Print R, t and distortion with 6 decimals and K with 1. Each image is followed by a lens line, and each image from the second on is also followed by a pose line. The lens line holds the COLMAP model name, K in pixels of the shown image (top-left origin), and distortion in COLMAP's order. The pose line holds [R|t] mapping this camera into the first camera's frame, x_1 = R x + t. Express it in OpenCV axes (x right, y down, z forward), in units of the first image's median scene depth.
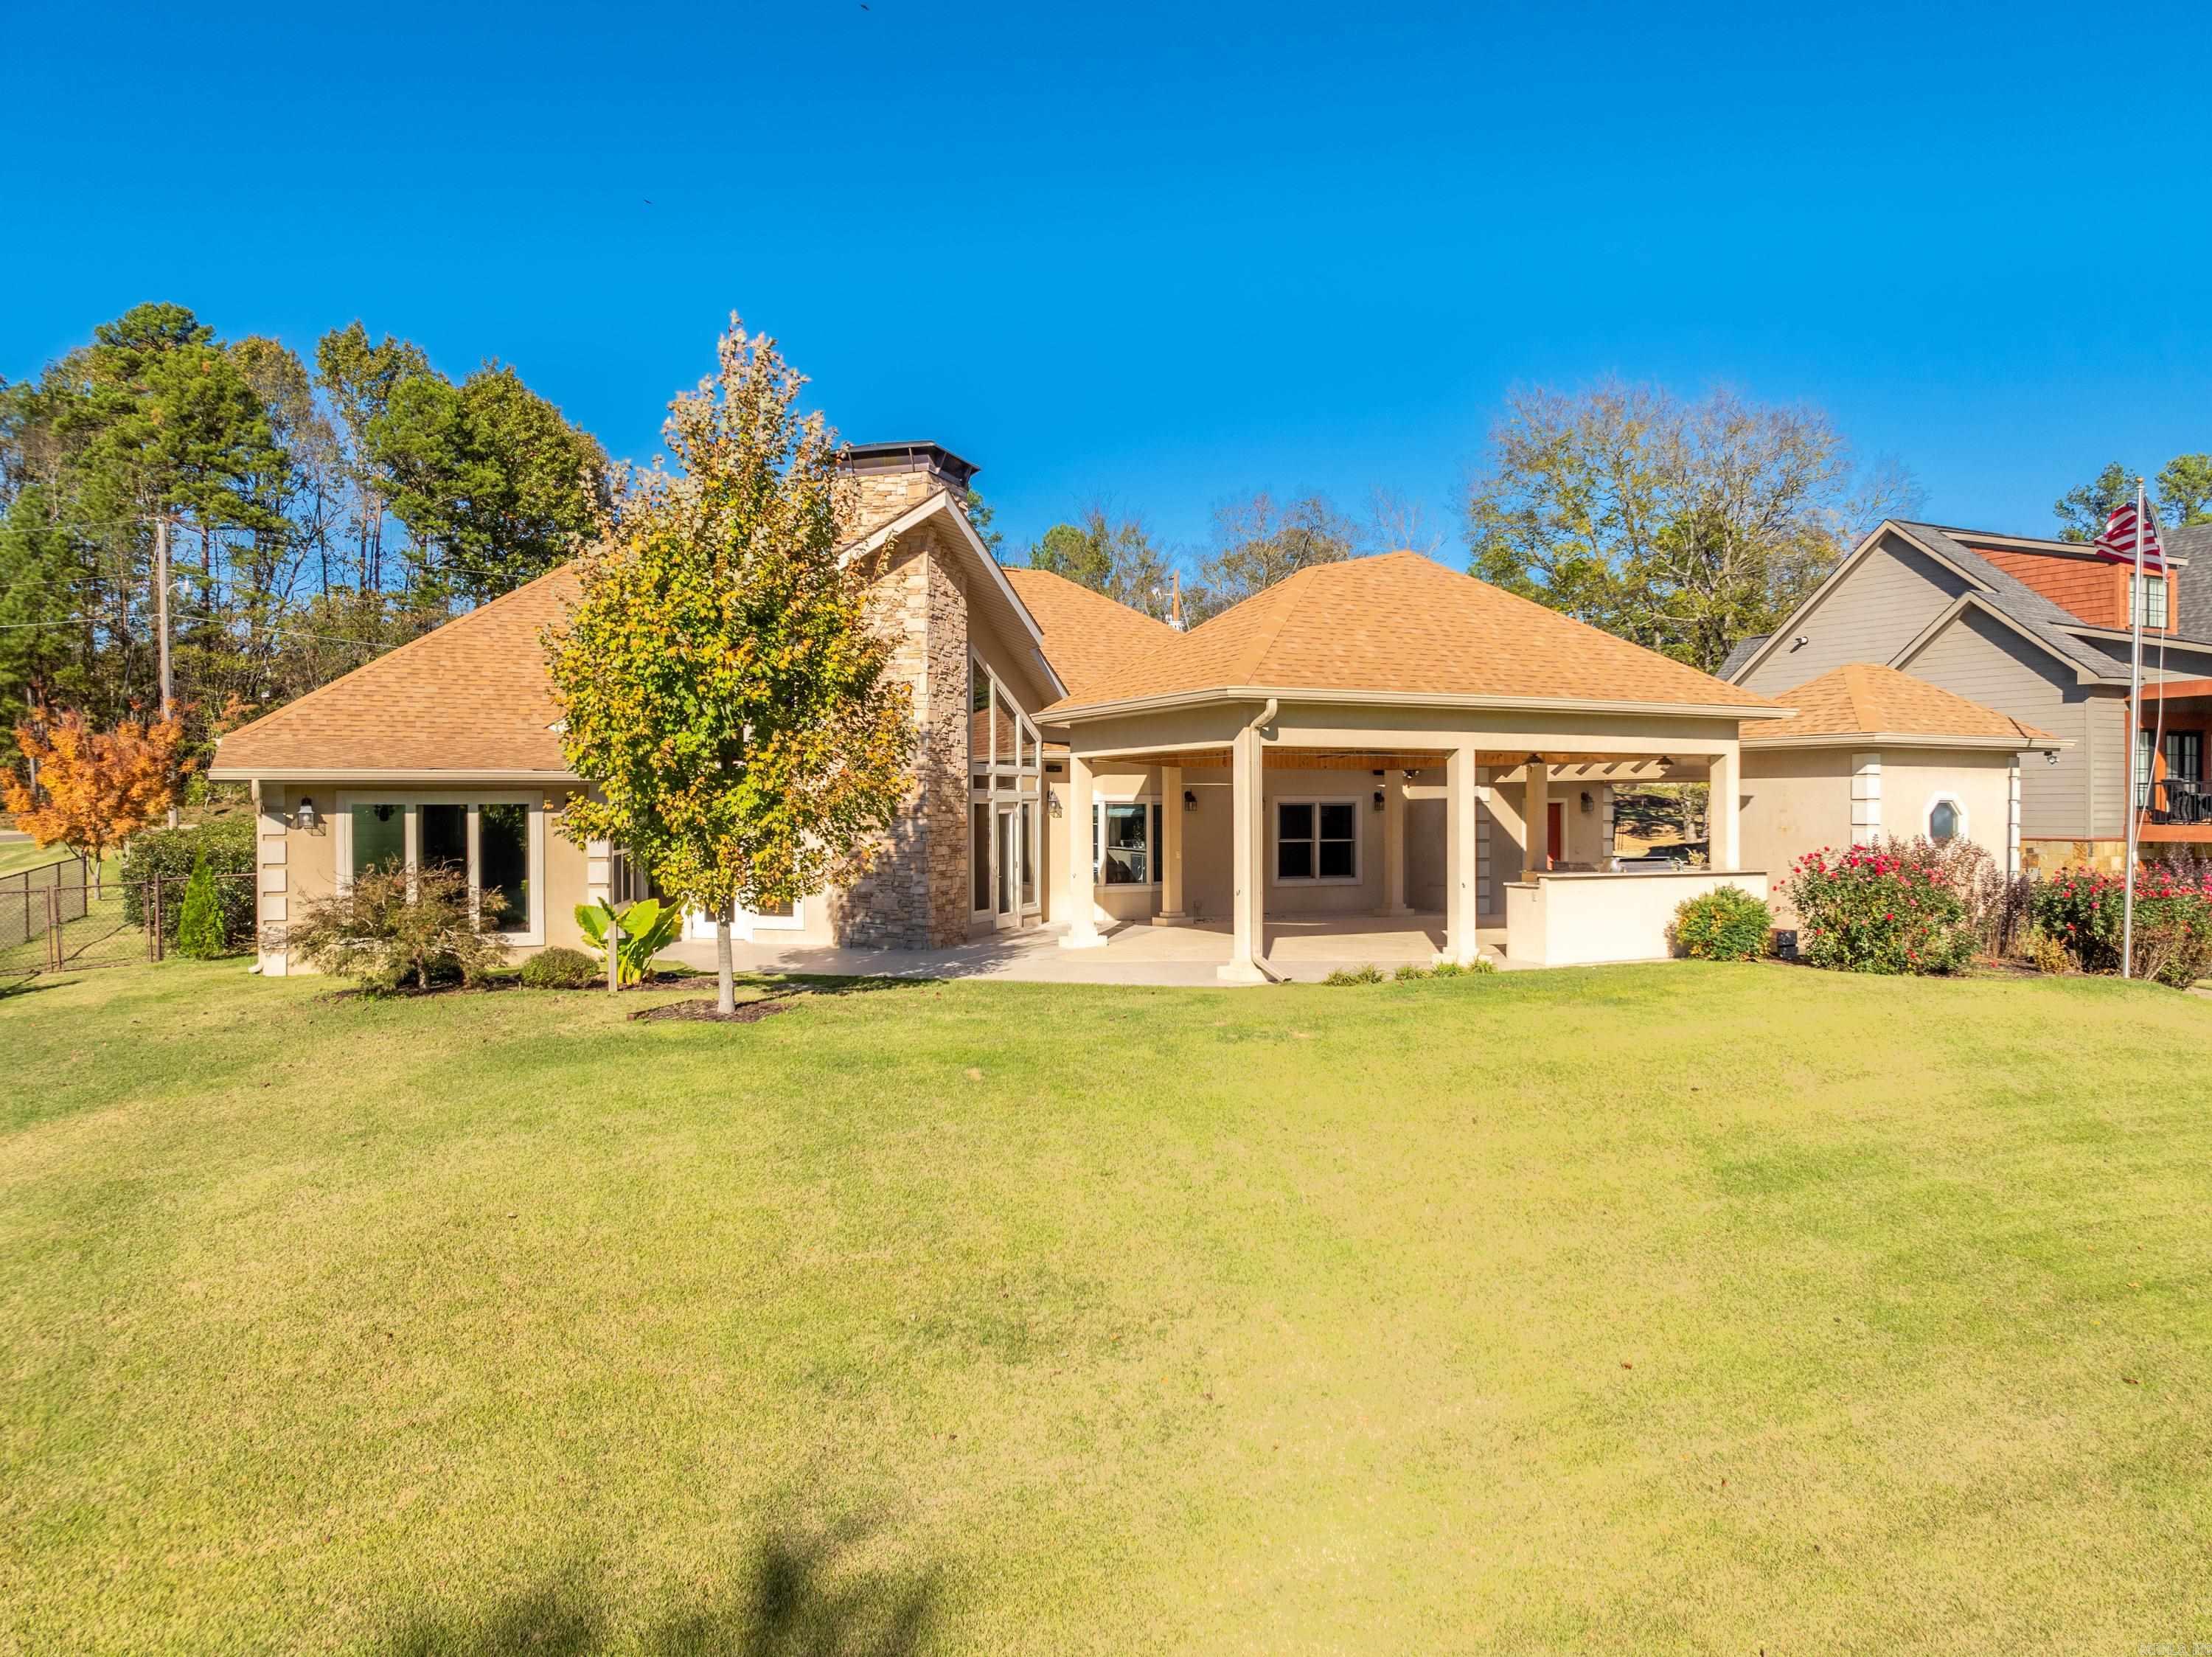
lens RADIAL K [[1555.7, 0, 1106.0], [0, 1555.7, 828.5], [0, 0, 1]] dist [-0.024654, 0.001943]
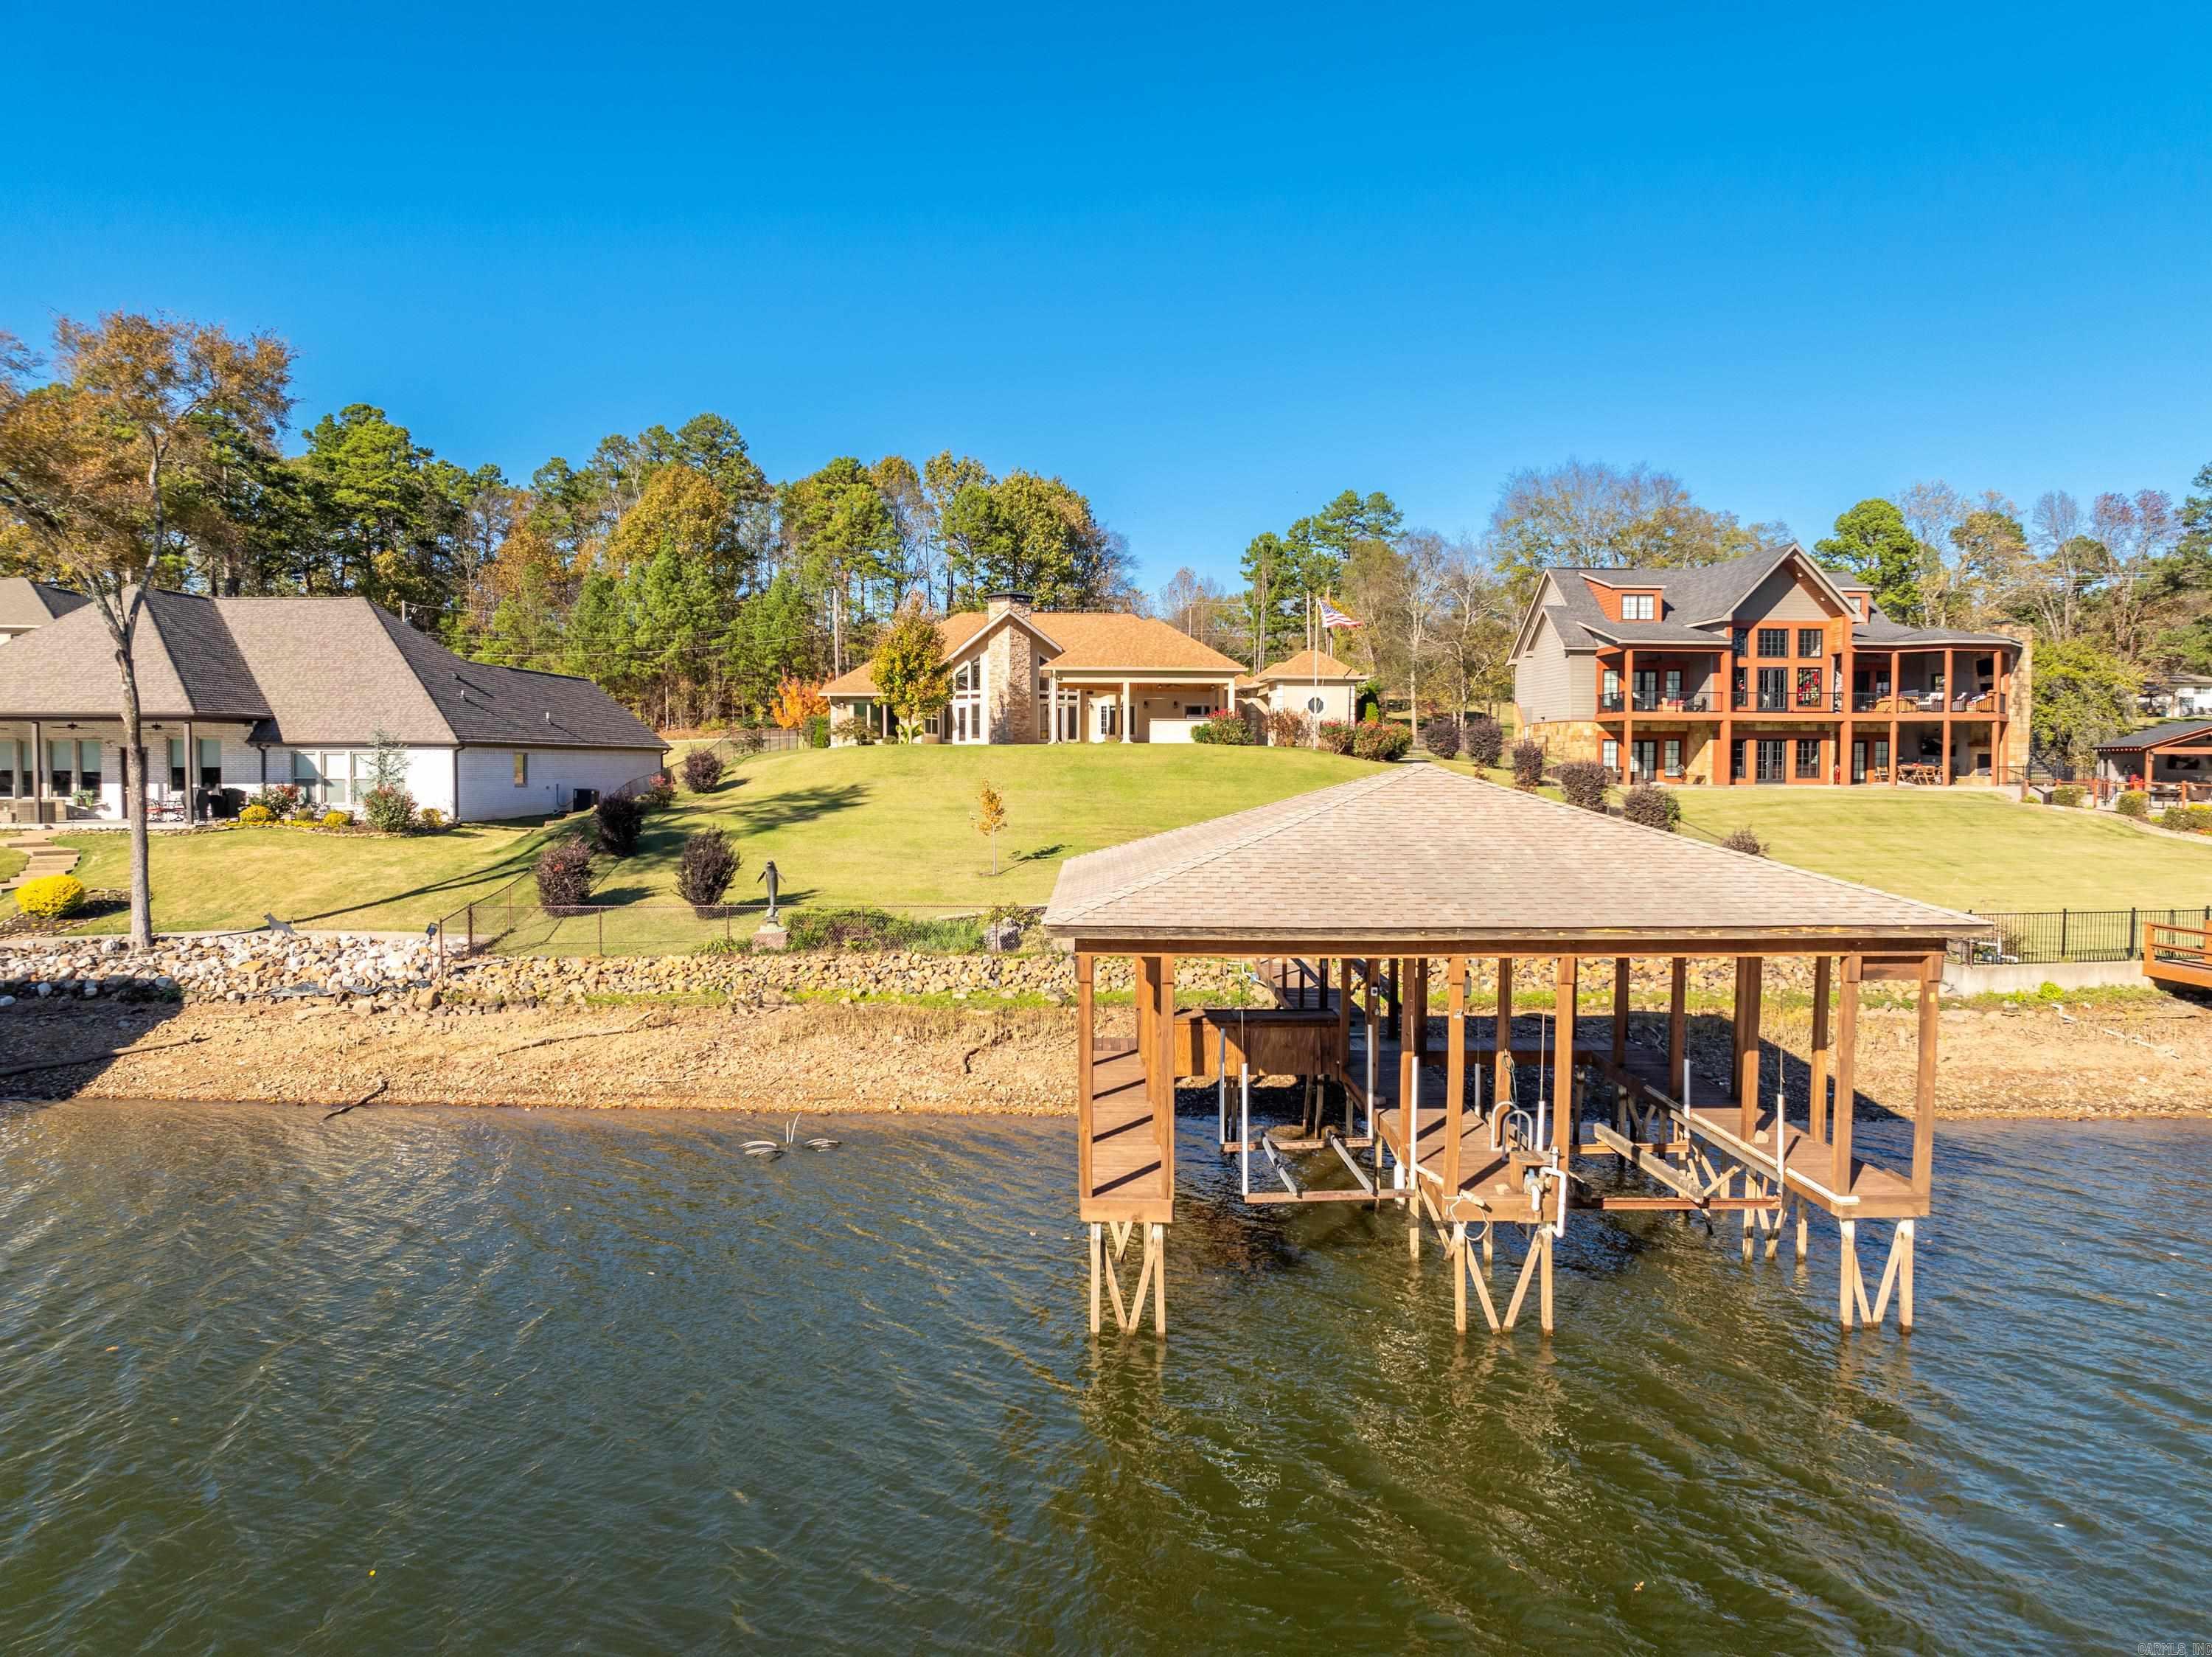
lens RADIAL K [[1539.1, 0, 1085.4], [0, 1539.1, 816.4], [0, 0, 1]] dist [-0.001548, -0.000416]
pose [[0.912253, 0.018927, -0.409189, 1.250961], [-0.009176, 0.999626, 0.025780, 0.128071], [0.409523, -0.019763, 0.912086, -1.745604]]
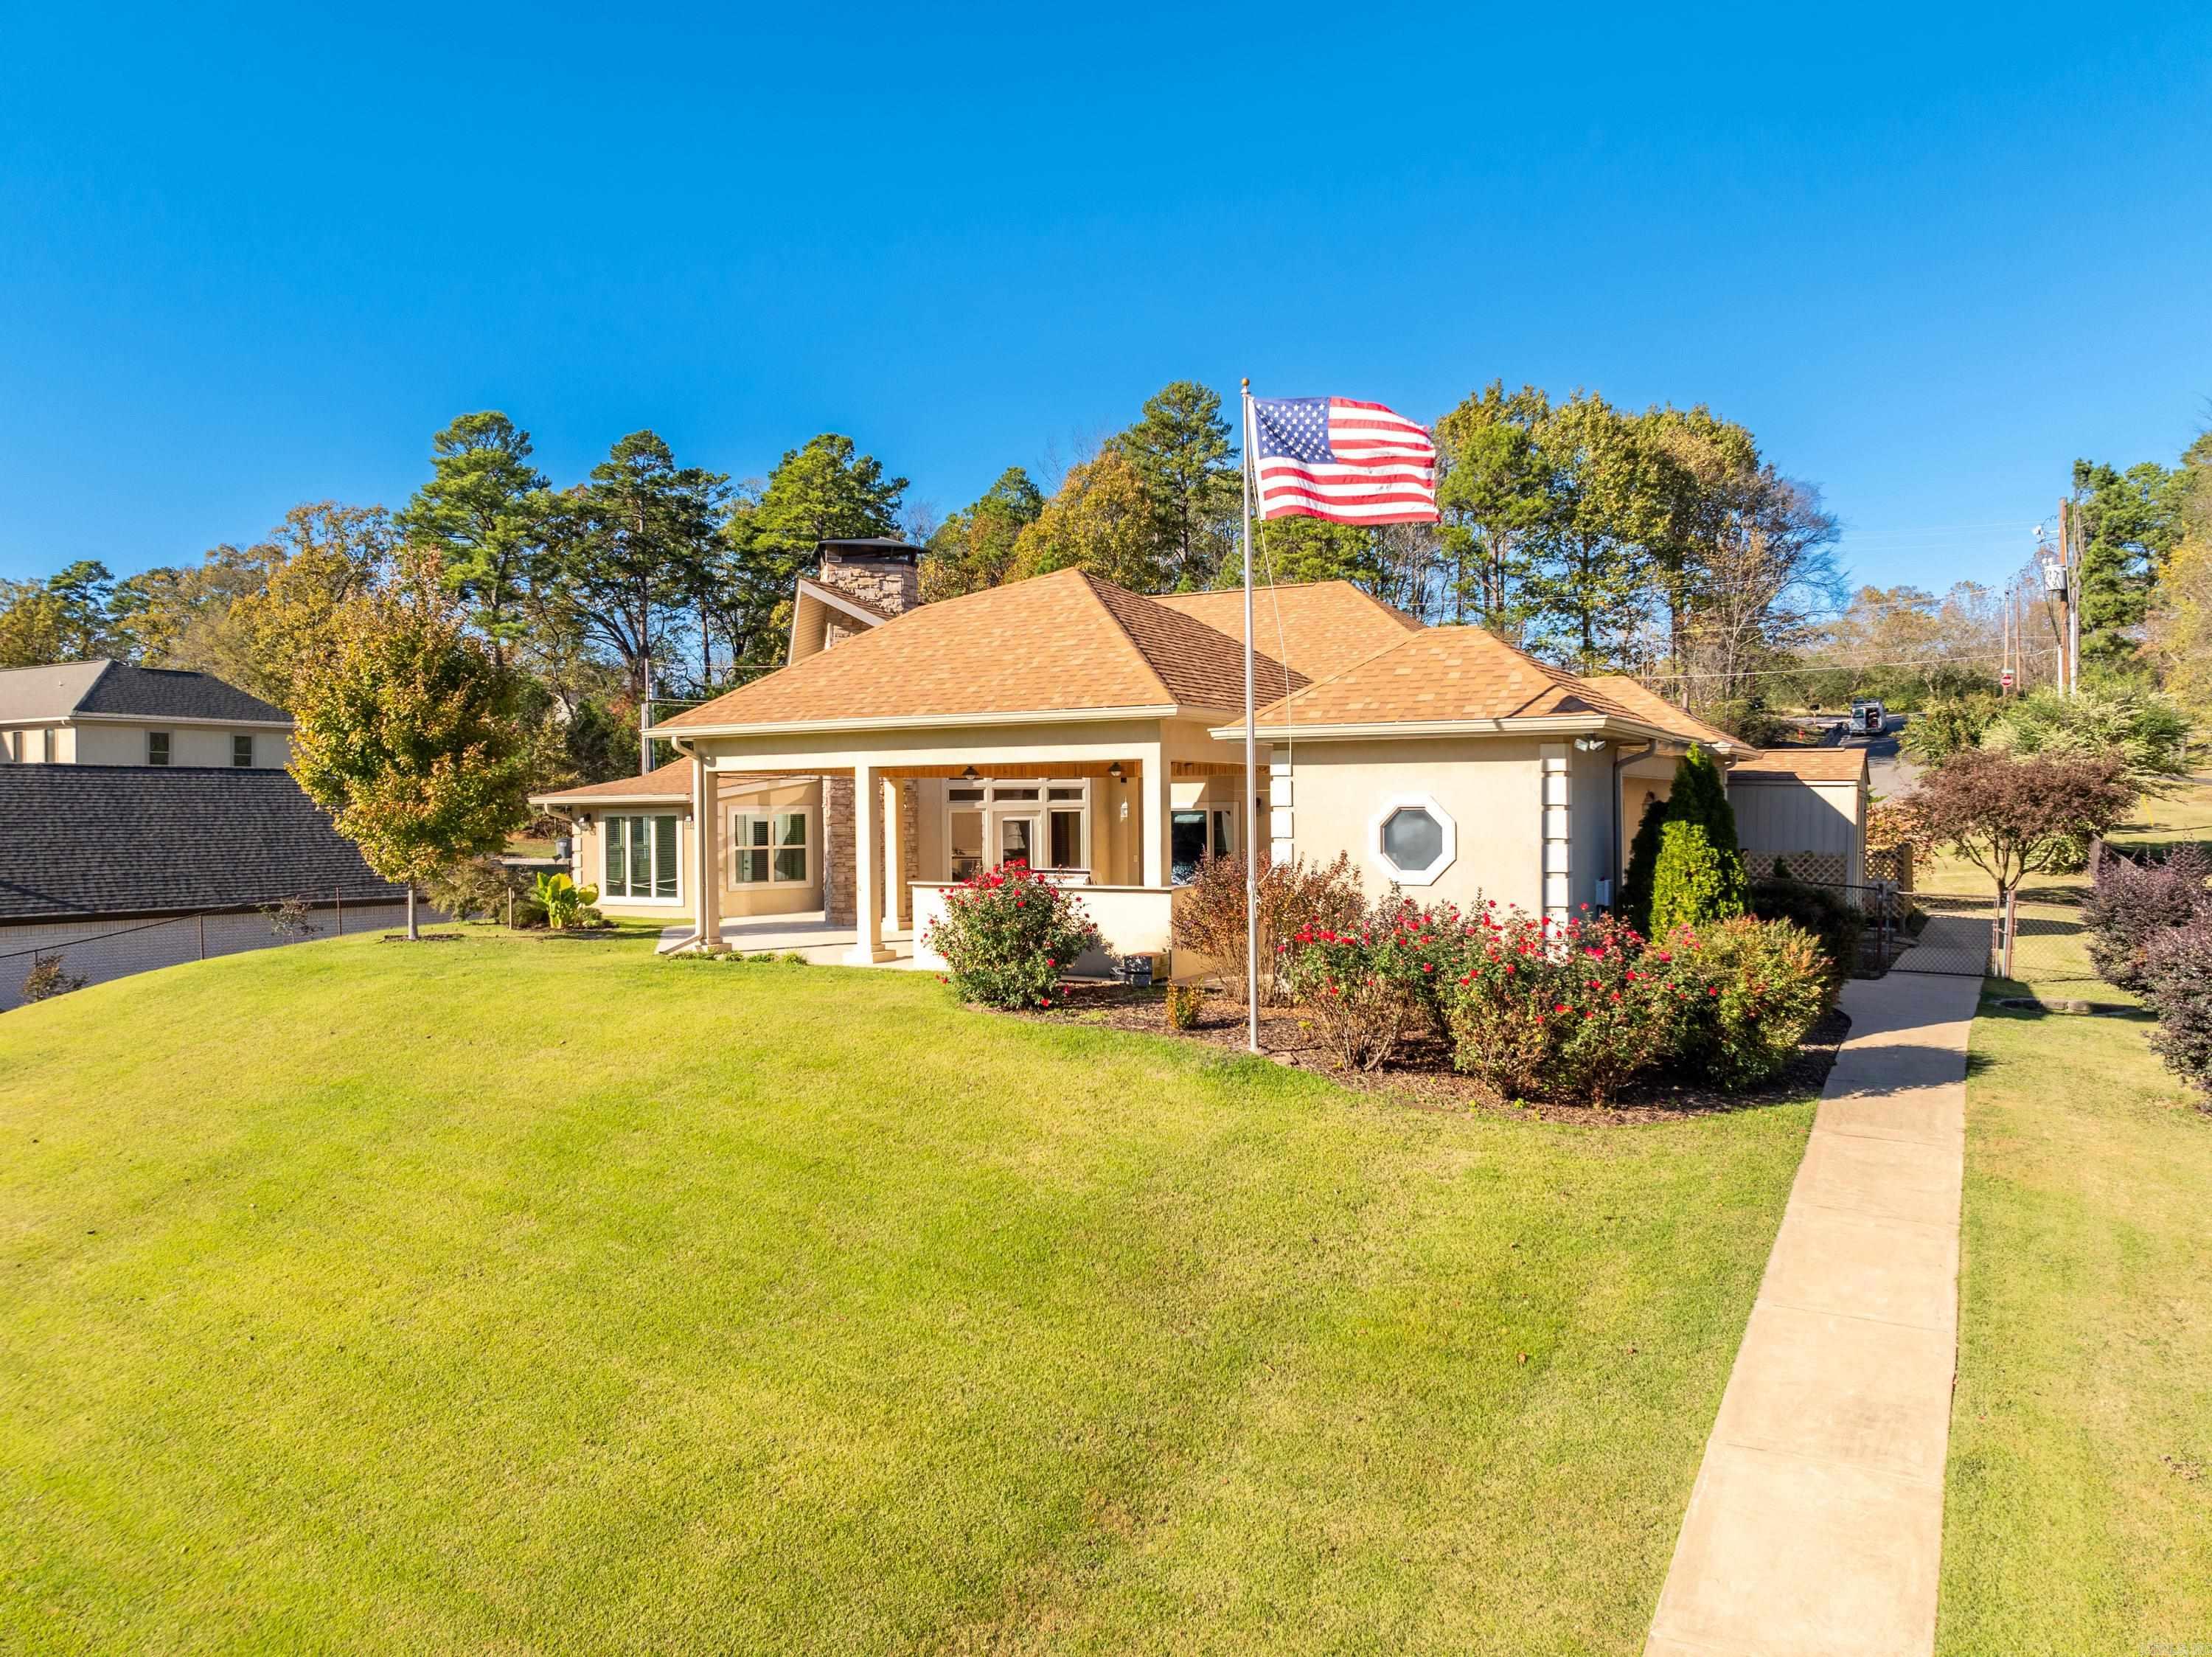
lens RADIAL K [[1545.5, 0, 1106.0], [0, 1545.5, 828.5], [0, 0, 1]] dist [-0.012248, 0.001852]
pose [[0.561636, 0.005537, -0.827366, 0.999420], [-0.002516, 0.999984, 0.004985, -0.010192], [0.827381, -0.000718, 0.561641, 0.418226]]
